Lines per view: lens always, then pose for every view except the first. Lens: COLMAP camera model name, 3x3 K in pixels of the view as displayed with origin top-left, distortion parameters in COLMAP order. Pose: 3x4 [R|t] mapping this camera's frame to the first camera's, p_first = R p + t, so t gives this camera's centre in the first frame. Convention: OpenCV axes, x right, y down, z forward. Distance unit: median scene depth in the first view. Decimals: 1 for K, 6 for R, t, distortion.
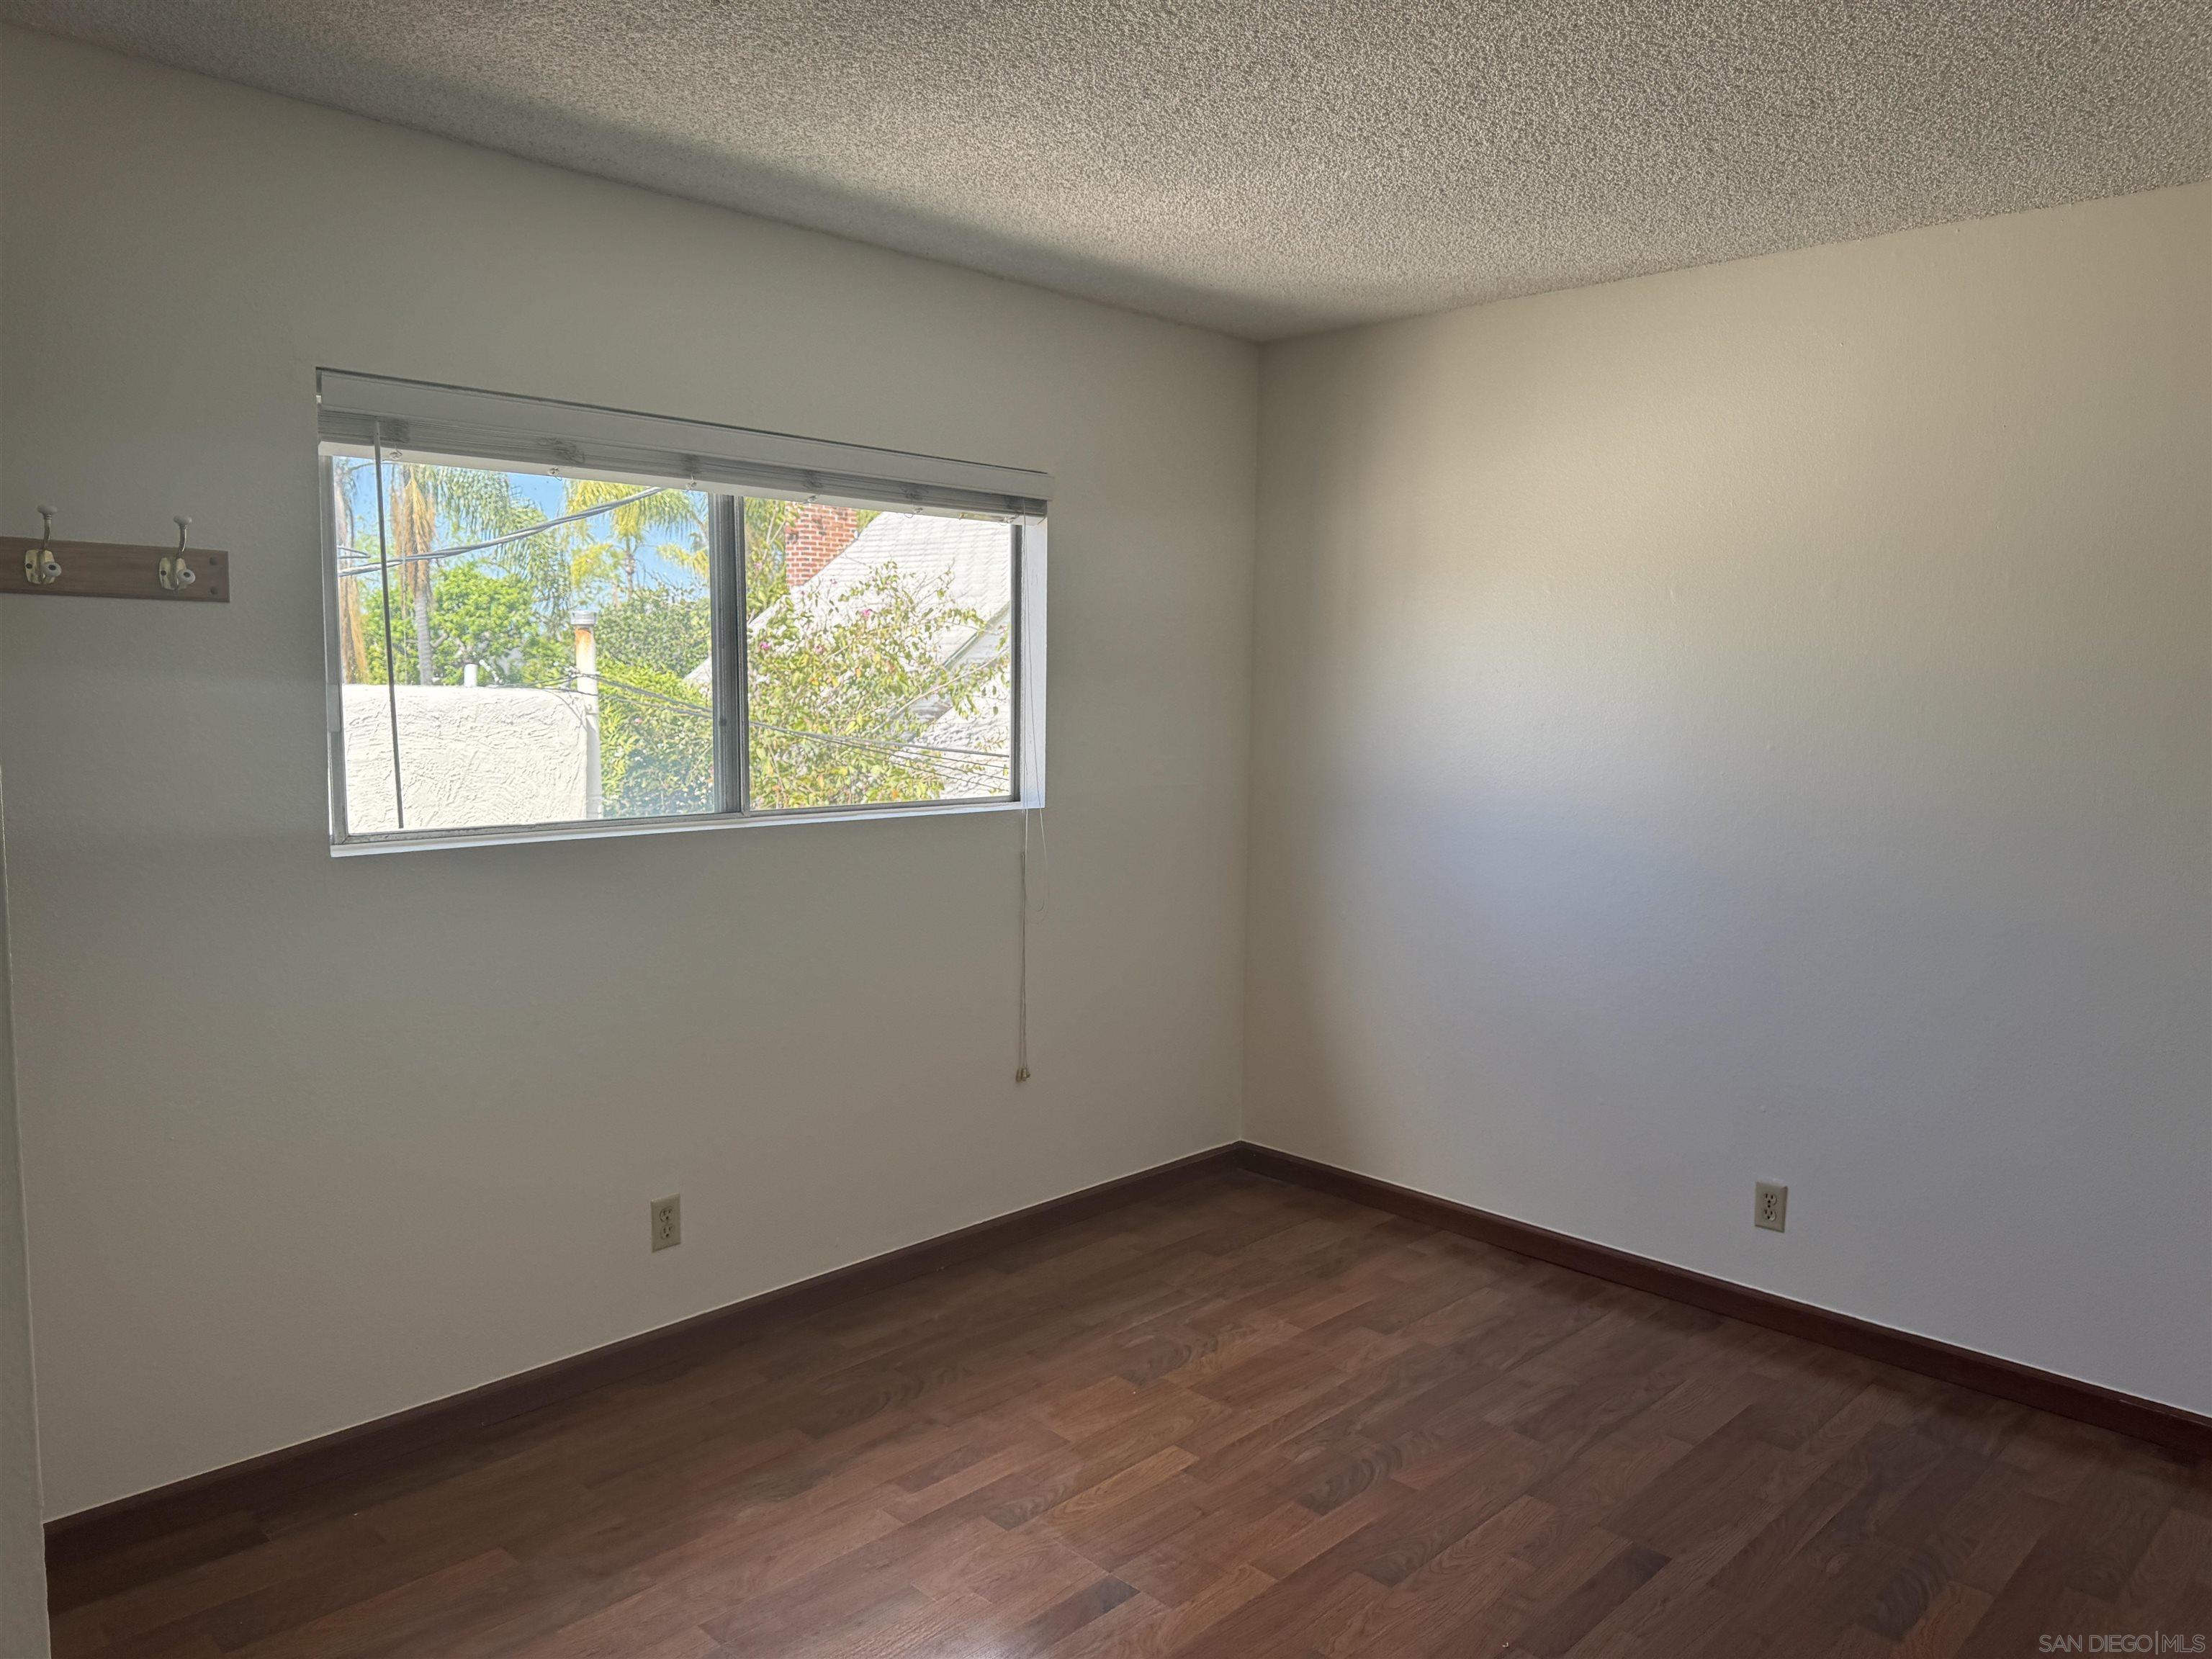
lens RADIAL K [[1577.9, 0, 1103.1], [0, 1577.9, 816.8], [0, 0, 1]] dist [-0.003437, -0.001503]
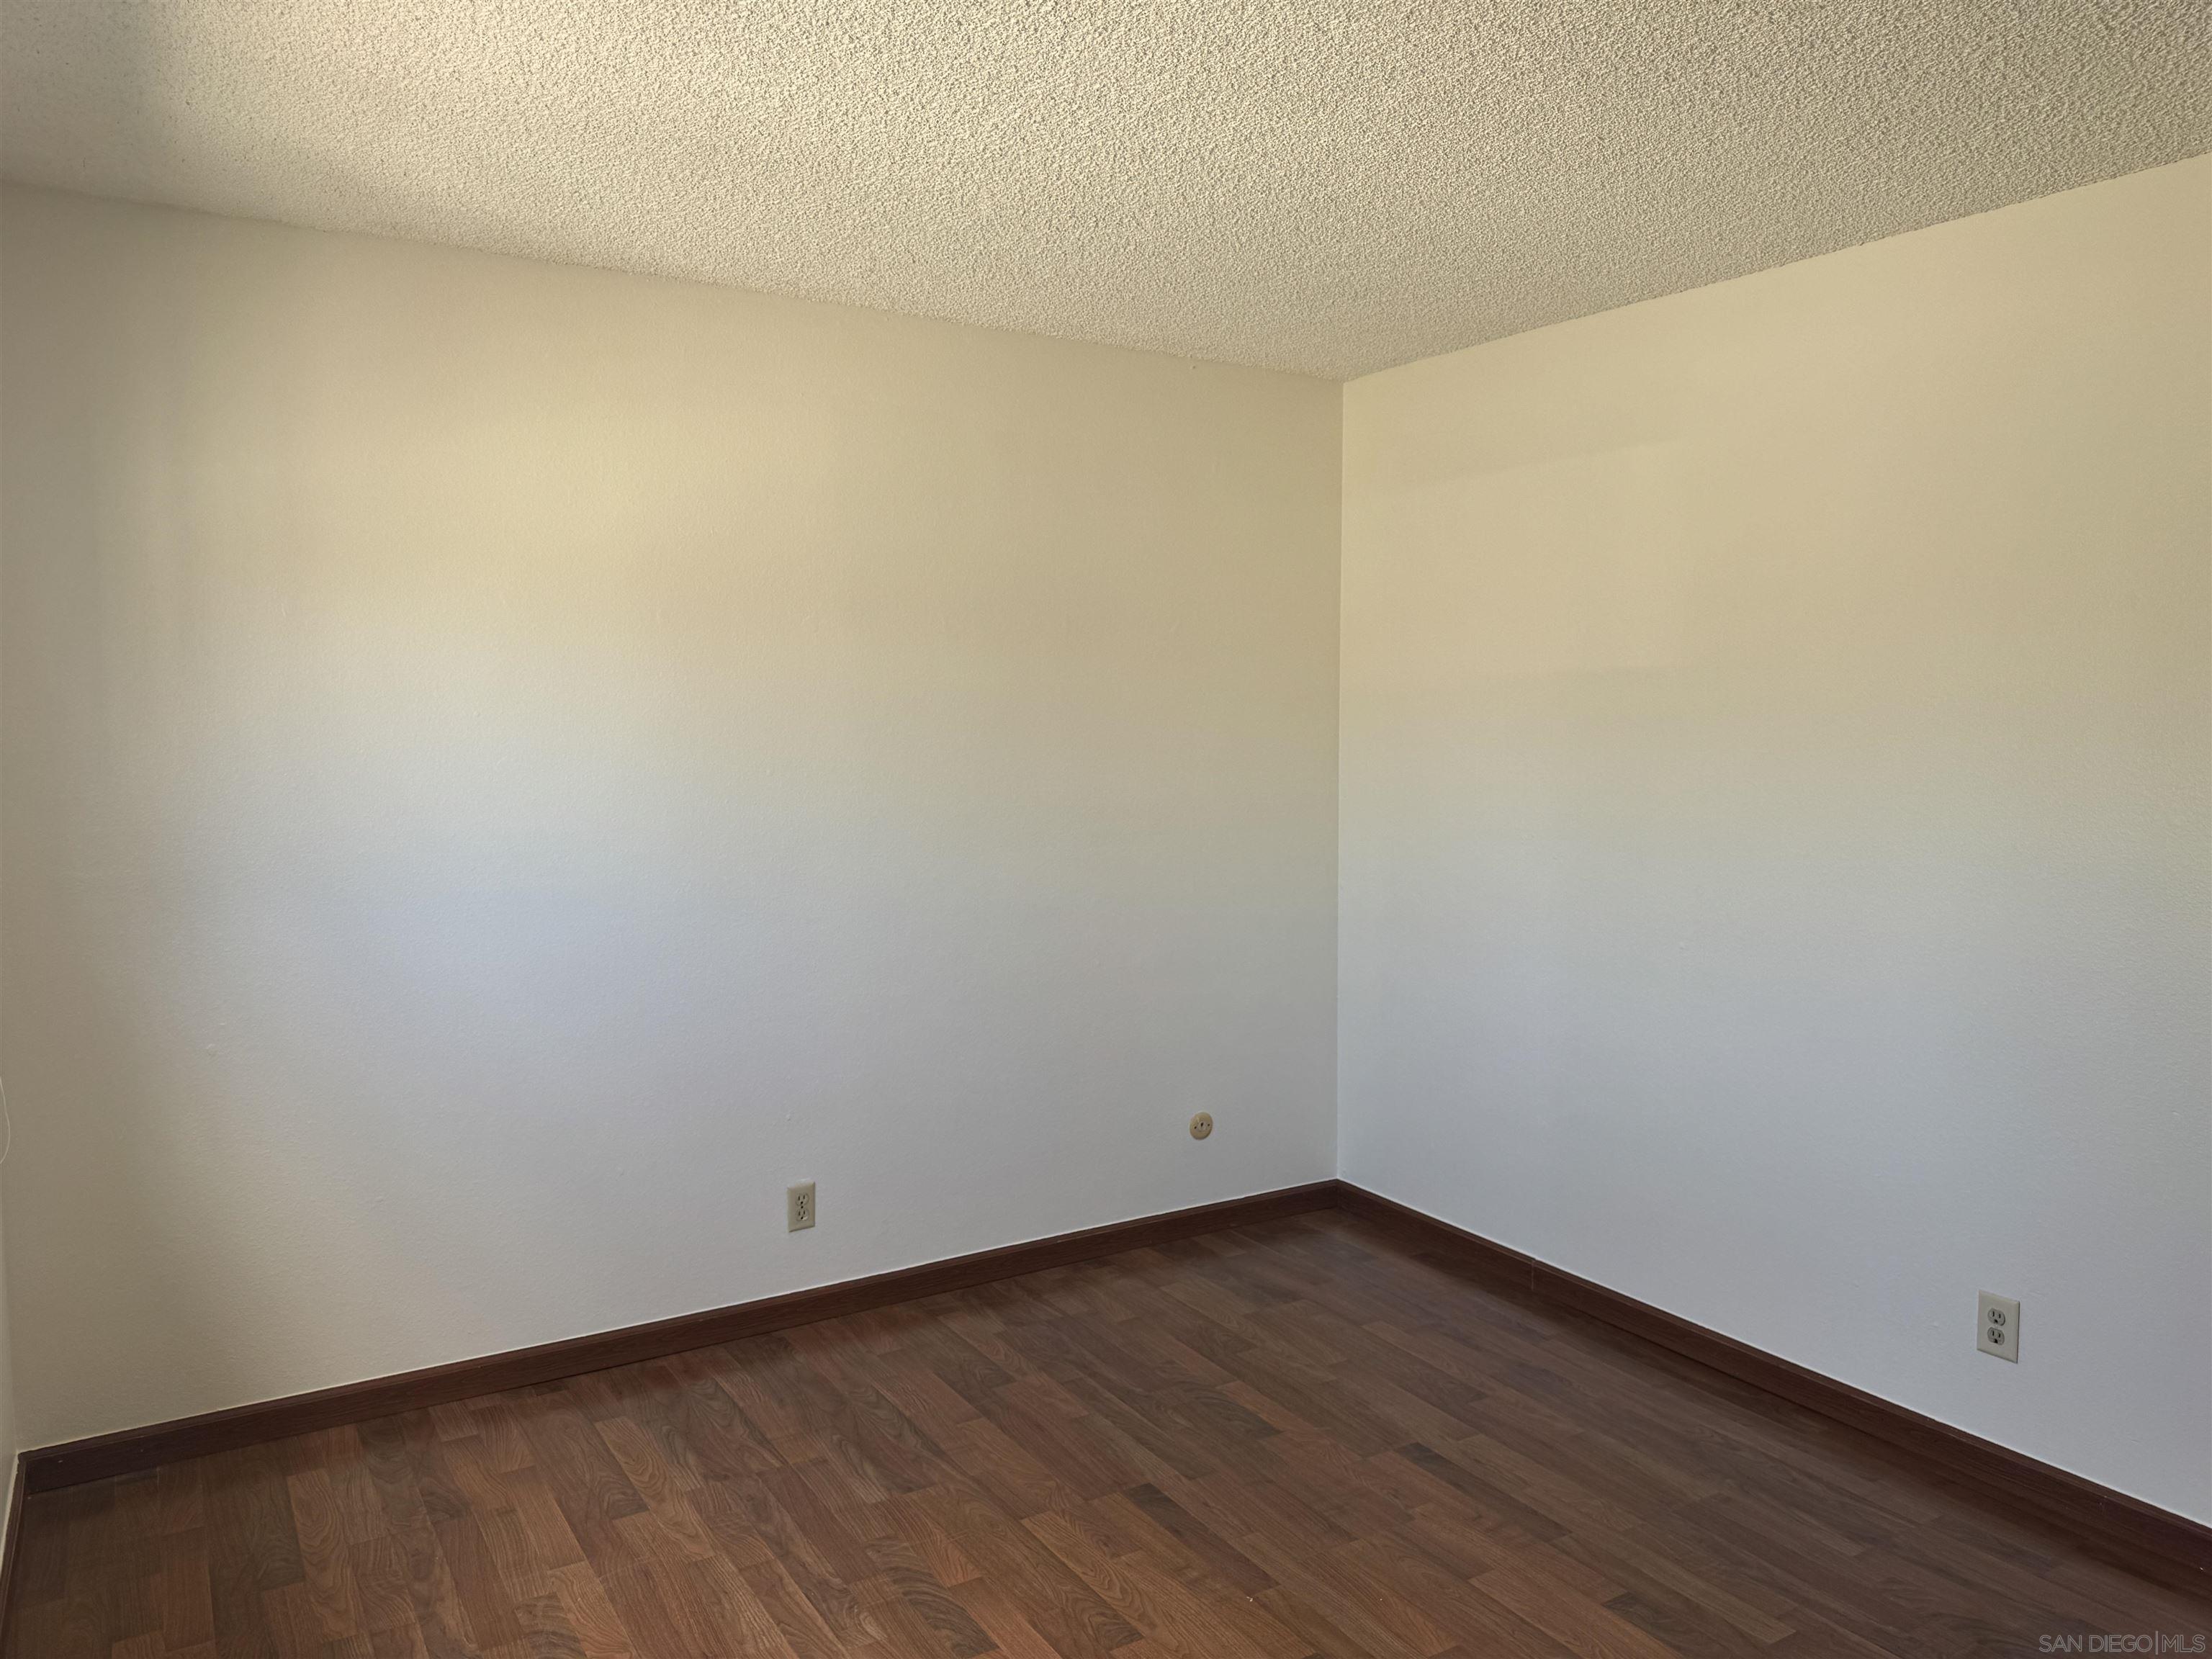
lens RADIAL K [[1594.5, 0, 1106.0], [0, 1594.5, 829.5], [0, 0, 1]] dist [0.021310, 0.000700]
pose [[0.262512, -0.110164, 0.958619, -0.546021], [0.106402, 0.990708, 0.084714, -0.074051], [-0.959044, 0.079761, 0.271795, 0.532448]]
